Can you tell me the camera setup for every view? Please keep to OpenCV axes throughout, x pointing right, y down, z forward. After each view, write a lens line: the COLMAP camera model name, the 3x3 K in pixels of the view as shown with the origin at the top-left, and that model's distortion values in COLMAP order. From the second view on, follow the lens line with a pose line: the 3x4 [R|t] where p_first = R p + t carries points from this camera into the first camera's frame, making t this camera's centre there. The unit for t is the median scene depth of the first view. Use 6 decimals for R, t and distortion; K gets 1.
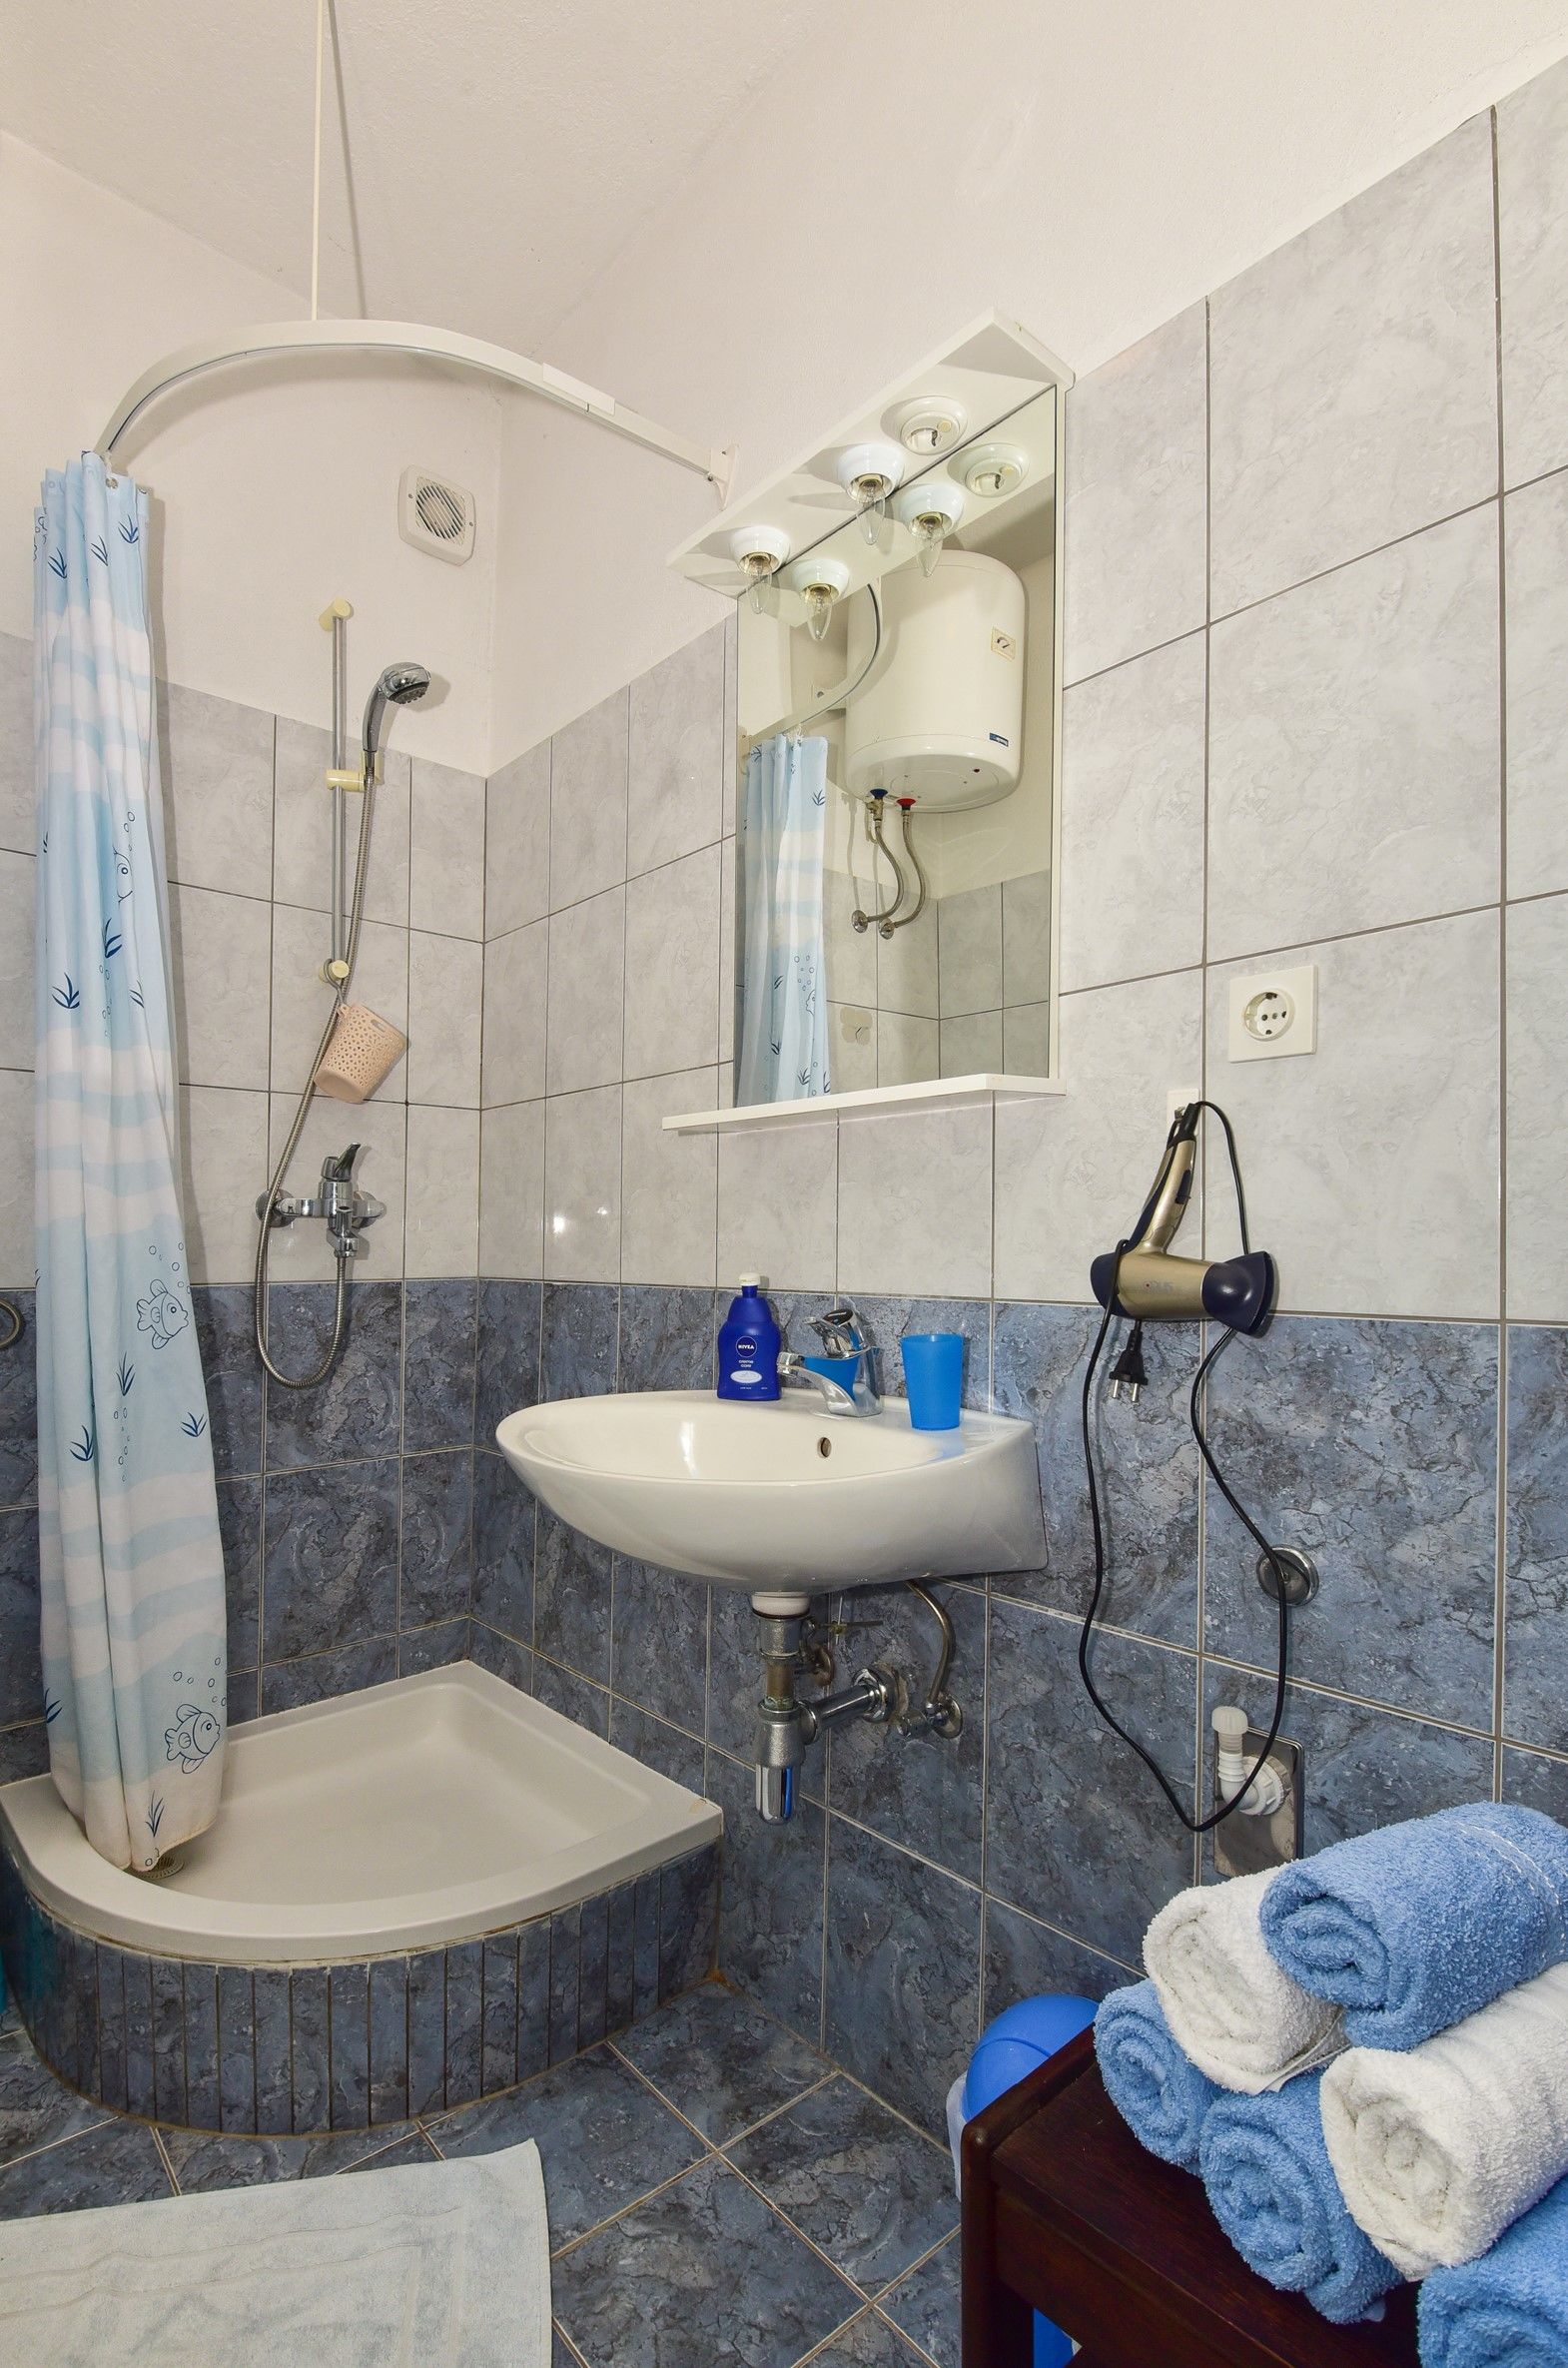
lens RADIAL K [[1126.8, 0, 722.1], [0, 1126.8, 1192.3], [0, 0, 1]] dist [0.019529, -0.028452]
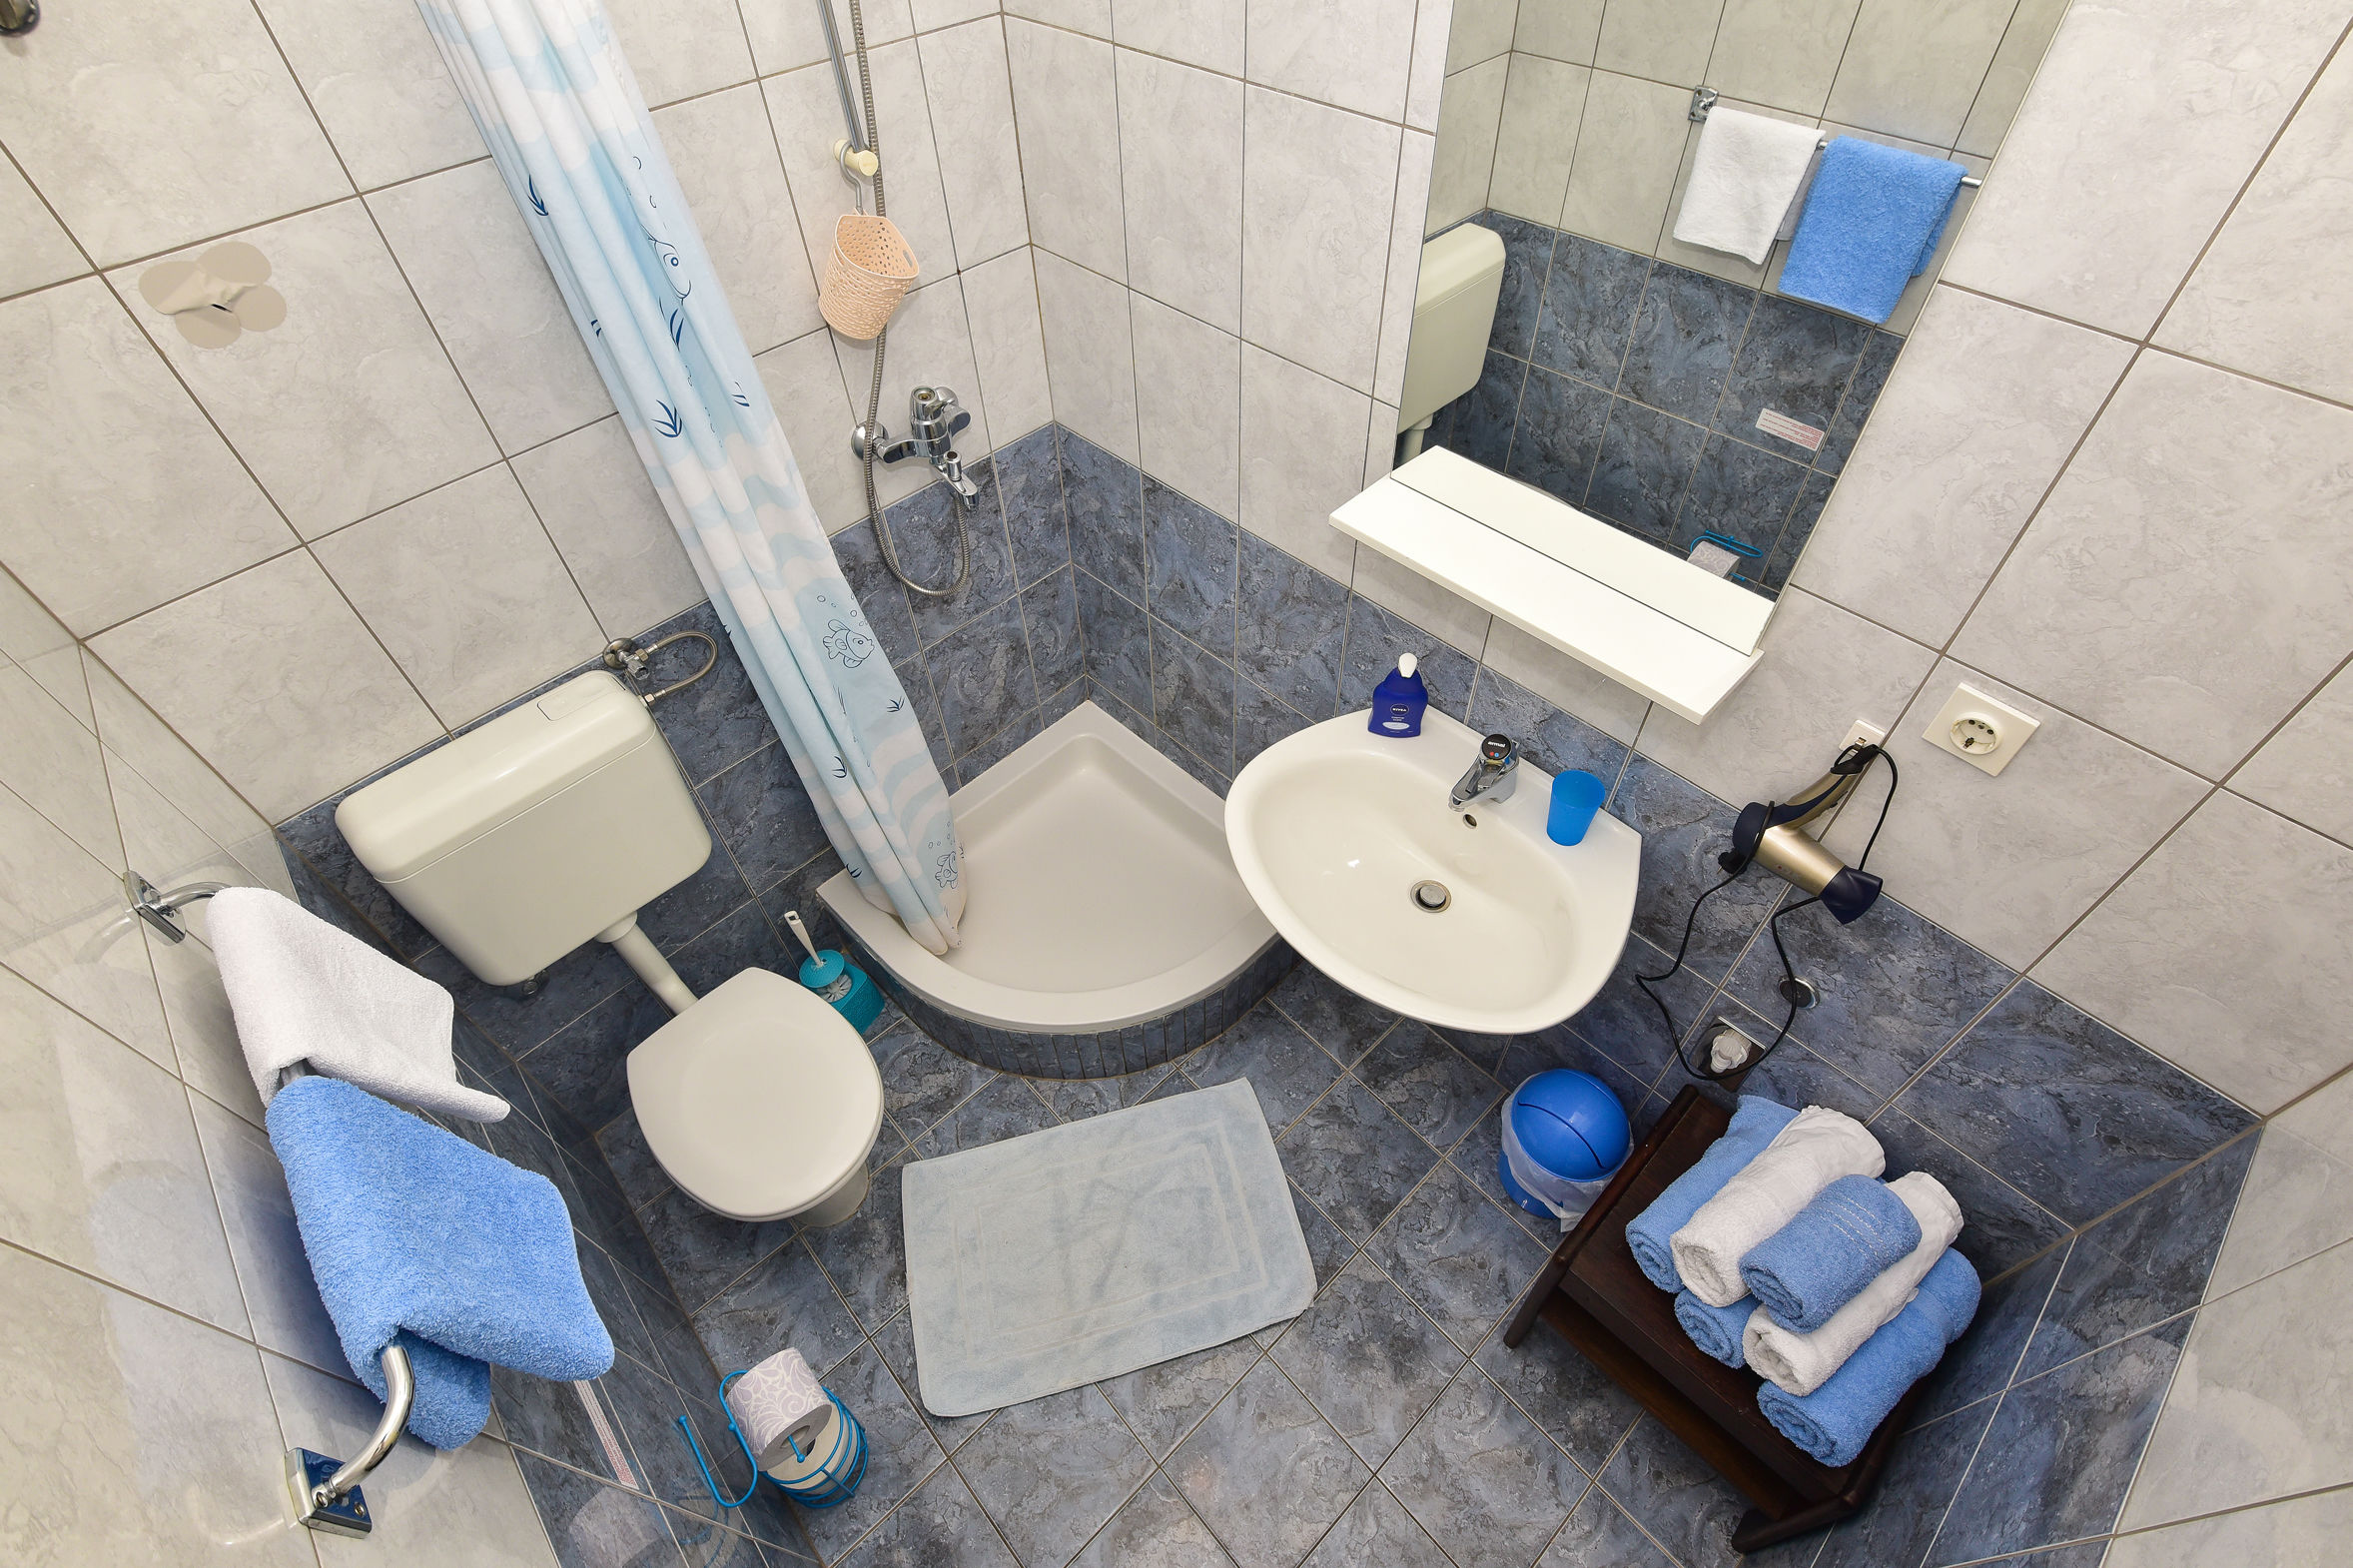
lens RADIAL K [[1061.3, 0, 1176.5], [0, 1061.3, 784.0], [0, 0, 1]] dist [0.003872, -0.019485]
pose [[0.996679, -0.080652, 0.011229, -0.246413], [0.044039, 0.649861, 0.758776, -0.713335], [-0.068494, -0.755762, 0.651255, 0.240809]]
